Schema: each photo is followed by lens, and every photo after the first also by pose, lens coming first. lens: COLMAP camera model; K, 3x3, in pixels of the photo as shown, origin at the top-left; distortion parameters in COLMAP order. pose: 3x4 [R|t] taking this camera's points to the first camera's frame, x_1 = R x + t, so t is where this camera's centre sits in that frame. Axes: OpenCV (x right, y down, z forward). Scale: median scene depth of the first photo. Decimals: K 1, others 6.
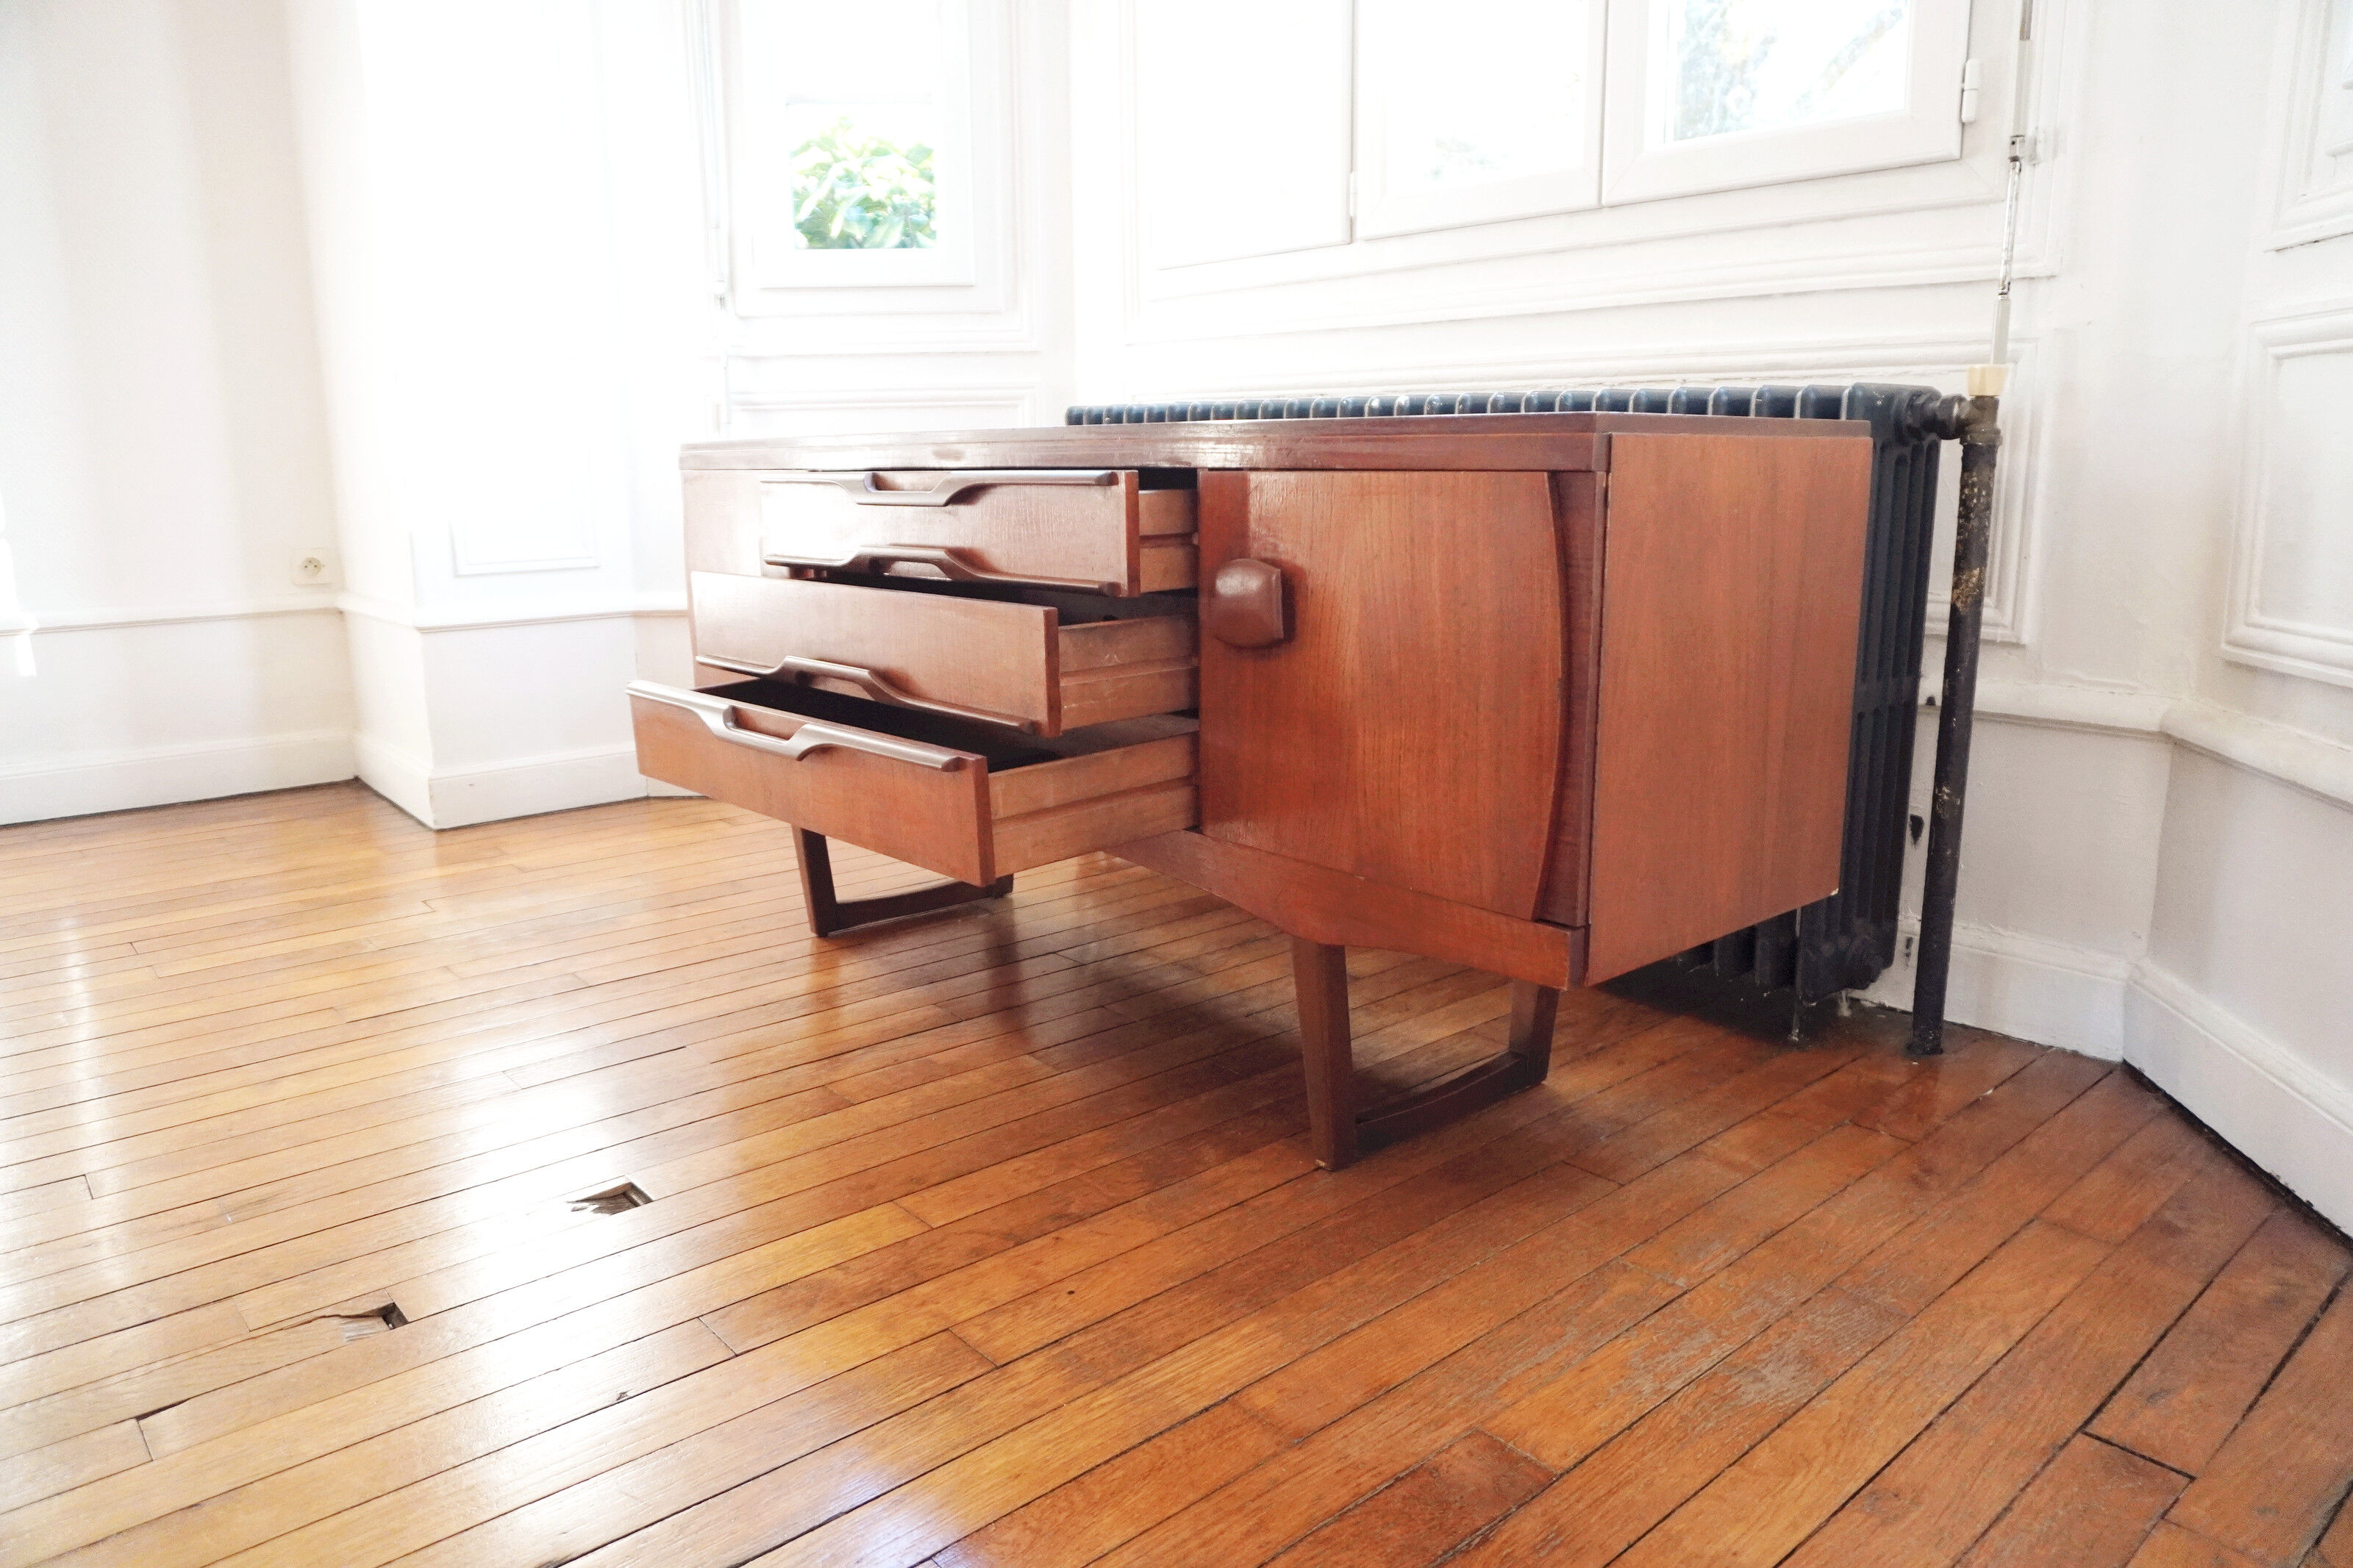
lens RADIAL K [[1547.6, 0, 1176.5], [0, 1547.6, 784.0], [0, 0, 1]] dist [-0.022931, 0.004243]
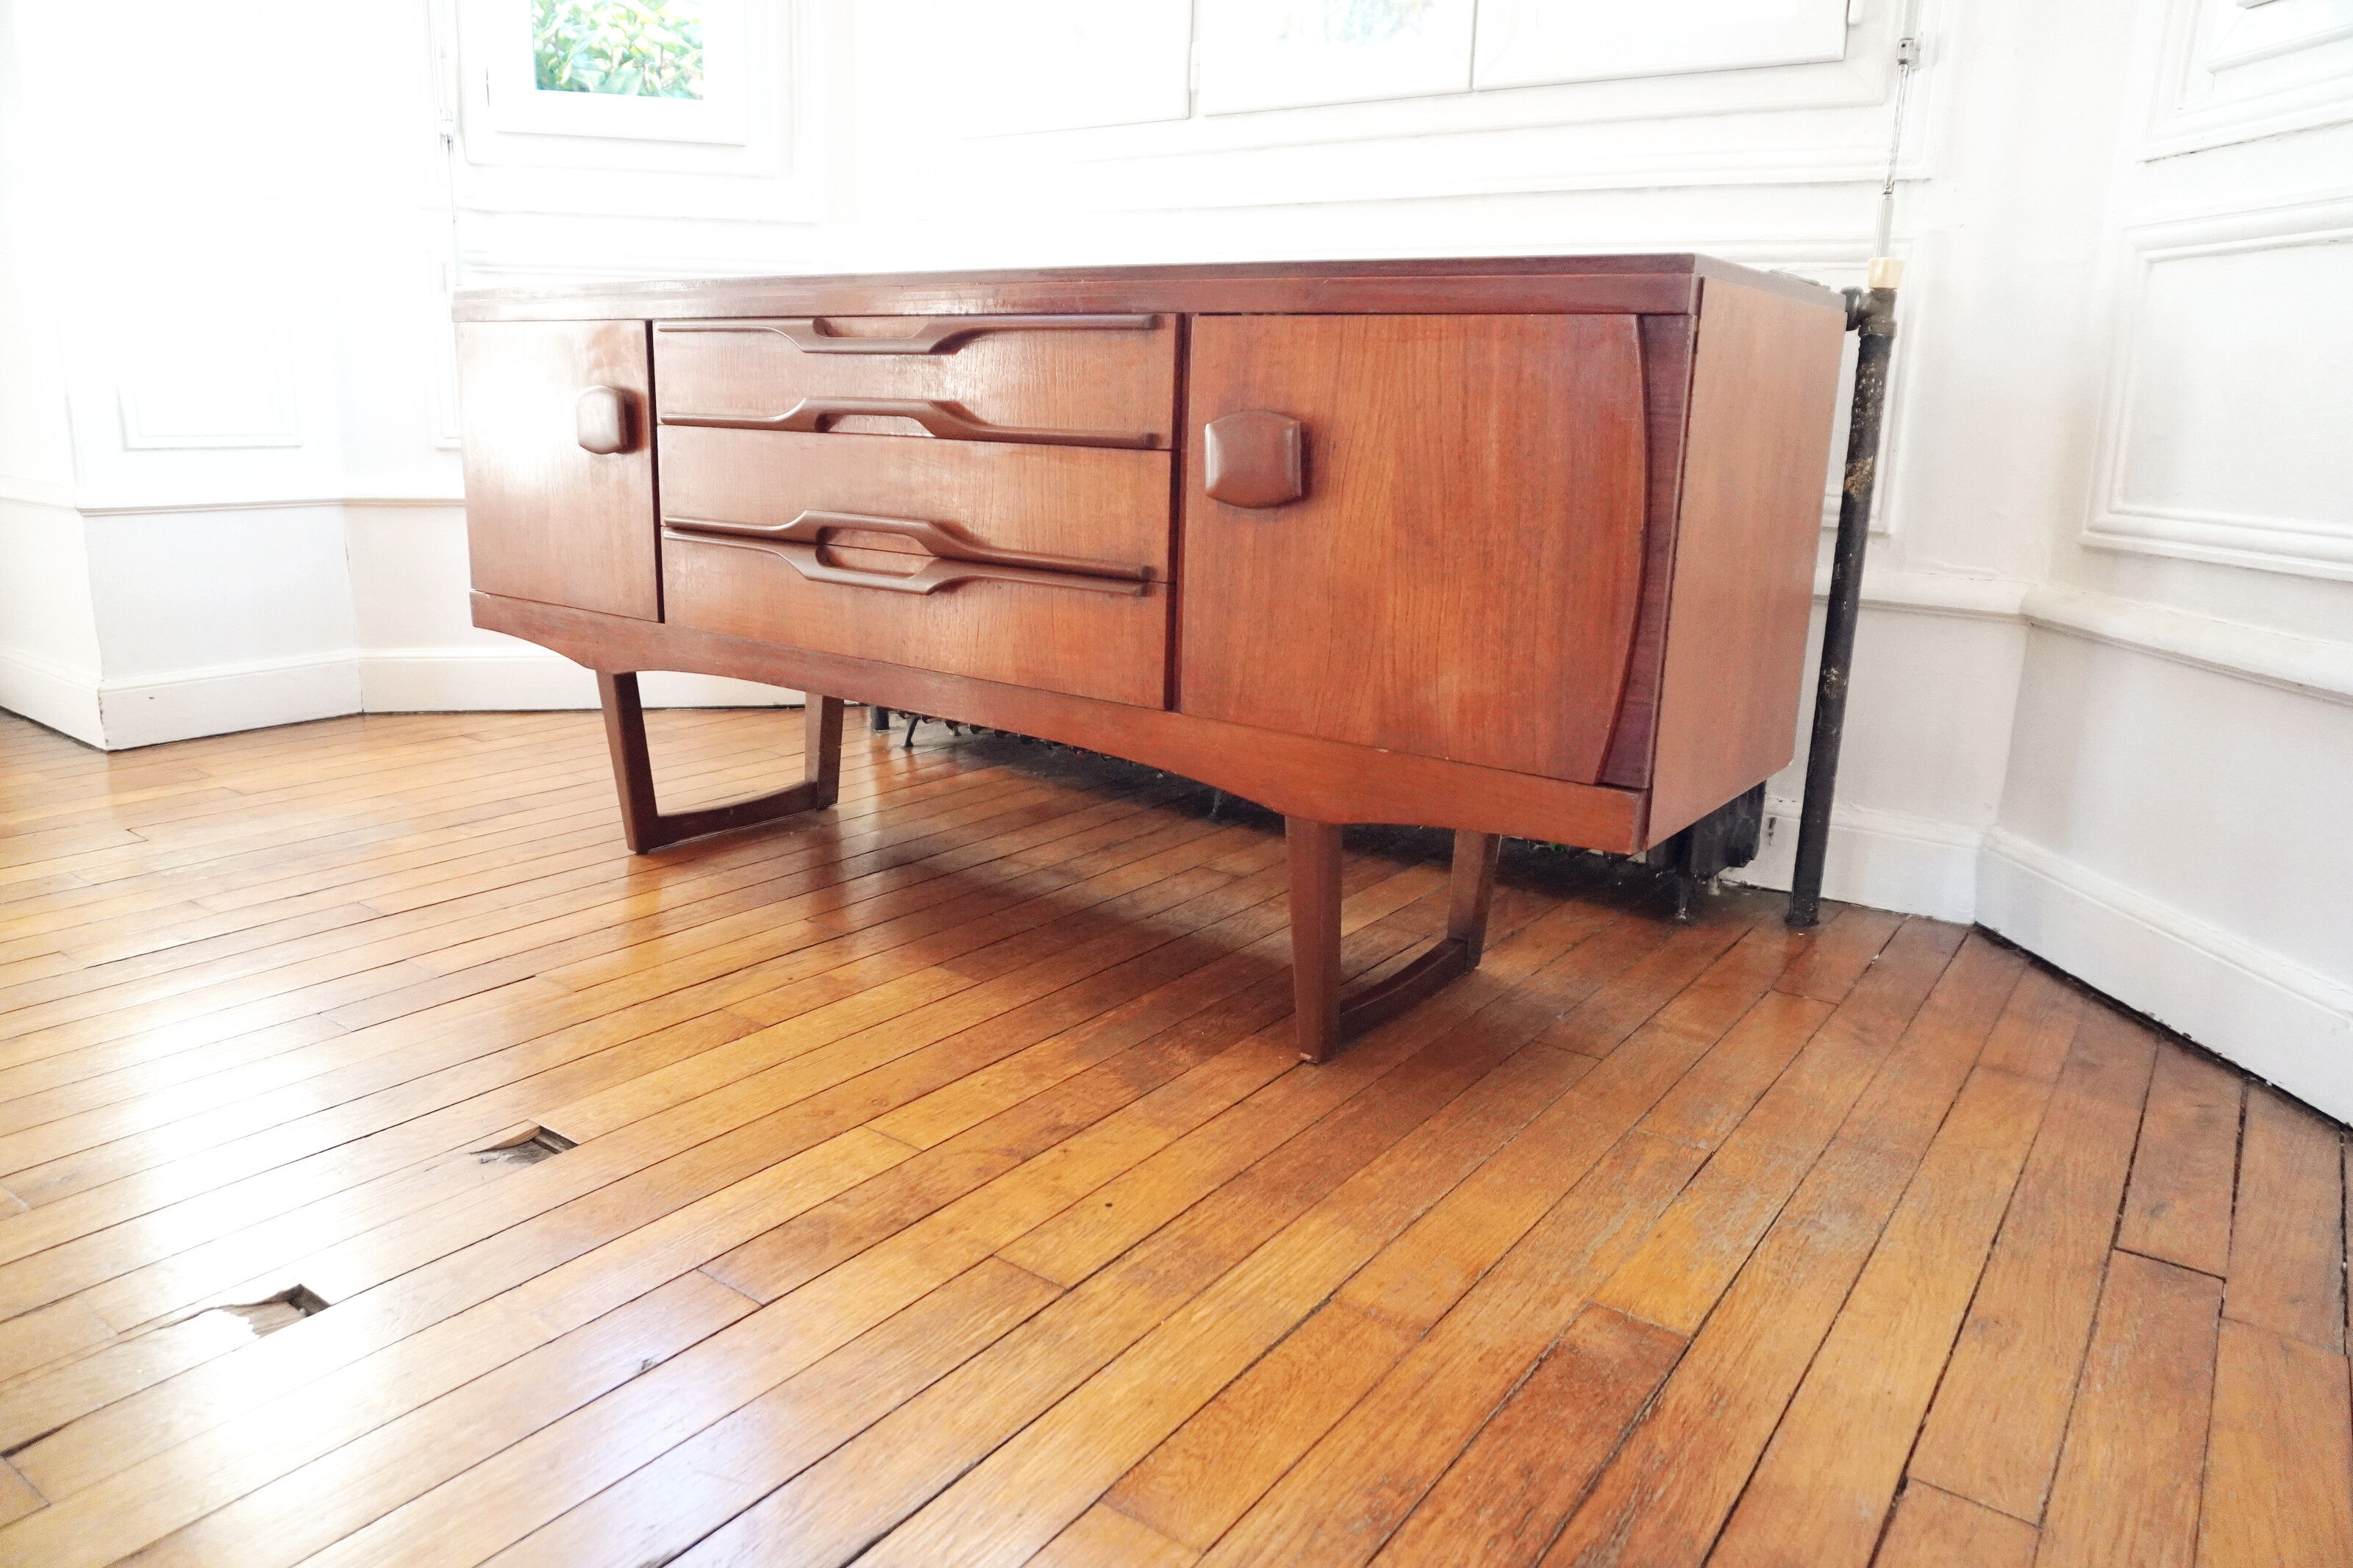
lens RADIAL K [[1552.0, 0, 1168.8], [0, 1552.0, 777.0], [0, 0, 1]] dist [-0.029728, 0.003189]
pose [[0.973566, -0.019151, 0.227604, -0.199577], [0.010807, 0.999225, 0.037850, 0.034984], [-0.228152, -0.034389, 0.973018, 0.091117]]
